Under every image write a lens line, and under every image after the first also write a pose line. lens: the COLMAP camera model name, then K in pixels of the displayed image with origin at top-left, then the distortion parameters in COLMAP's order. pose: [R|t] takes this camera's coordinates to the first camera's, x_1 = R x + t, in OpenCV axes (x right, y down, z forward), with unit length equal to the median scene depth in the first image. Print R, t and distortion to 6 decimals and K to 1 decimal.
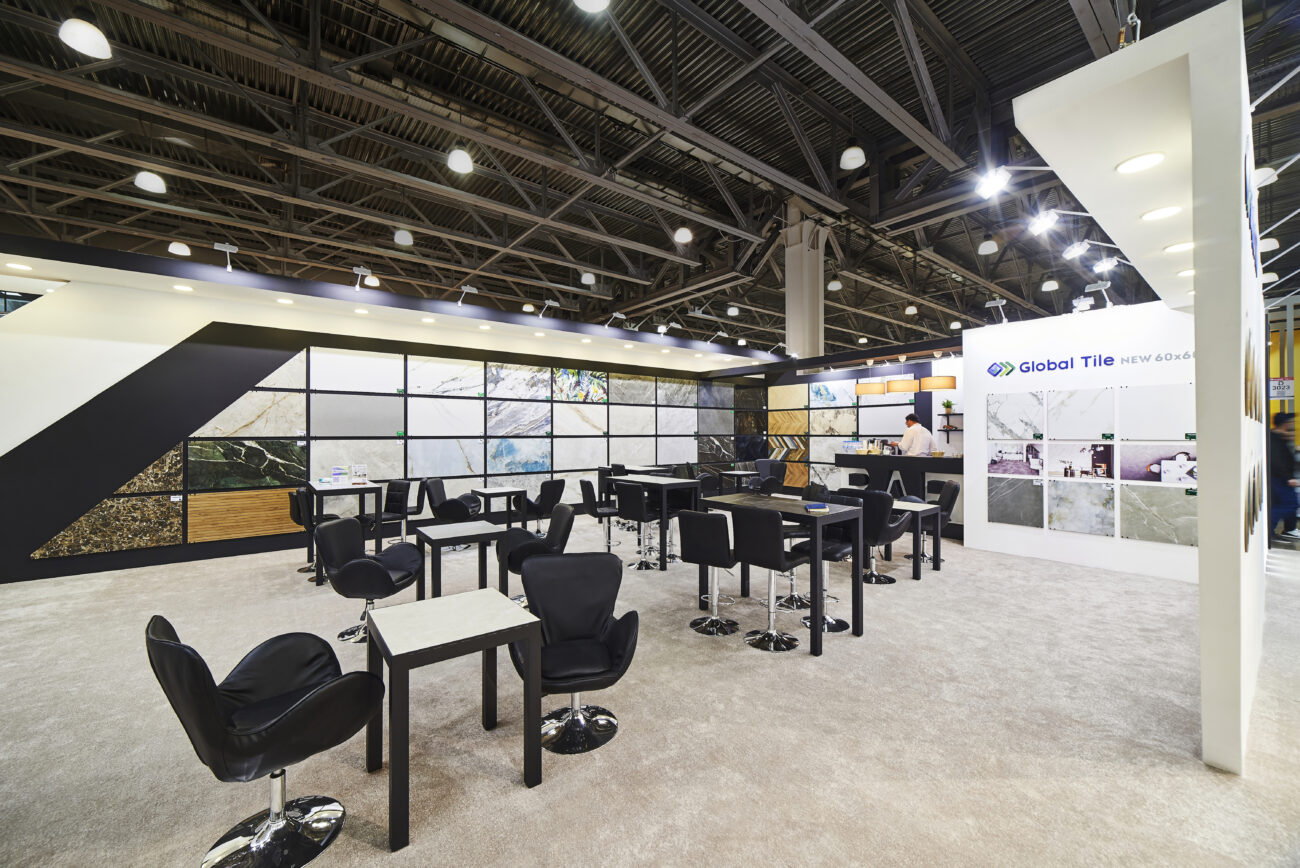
lens RADIAL K [[501.2, 0, 653.3], [0, 501.2, 428.6], [0, 0, 1]] dist [0.000213, 0.000047]
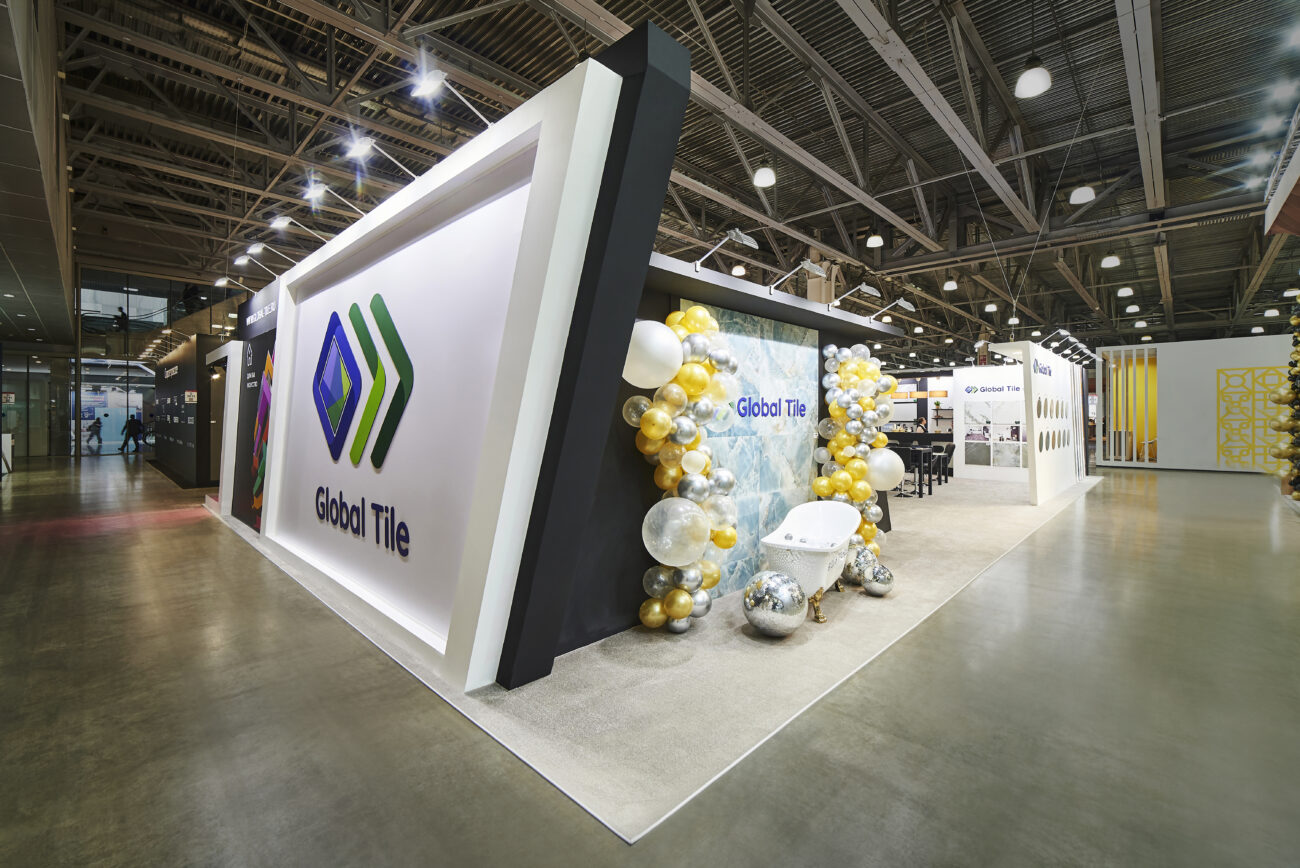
lens RADIAL K [[548.4, 0, 653.1], [0, 548.4, 411.6], [0, 0, 1]] dist [-0.000669, -0.000075]
pose [[0.991879, 0.006526, 0.127018, -0.828137], [-0.006467, 0.999979, -0.000875, -0.016700], [-0.127021, 0.000046, 0.991900, -0.993775]]
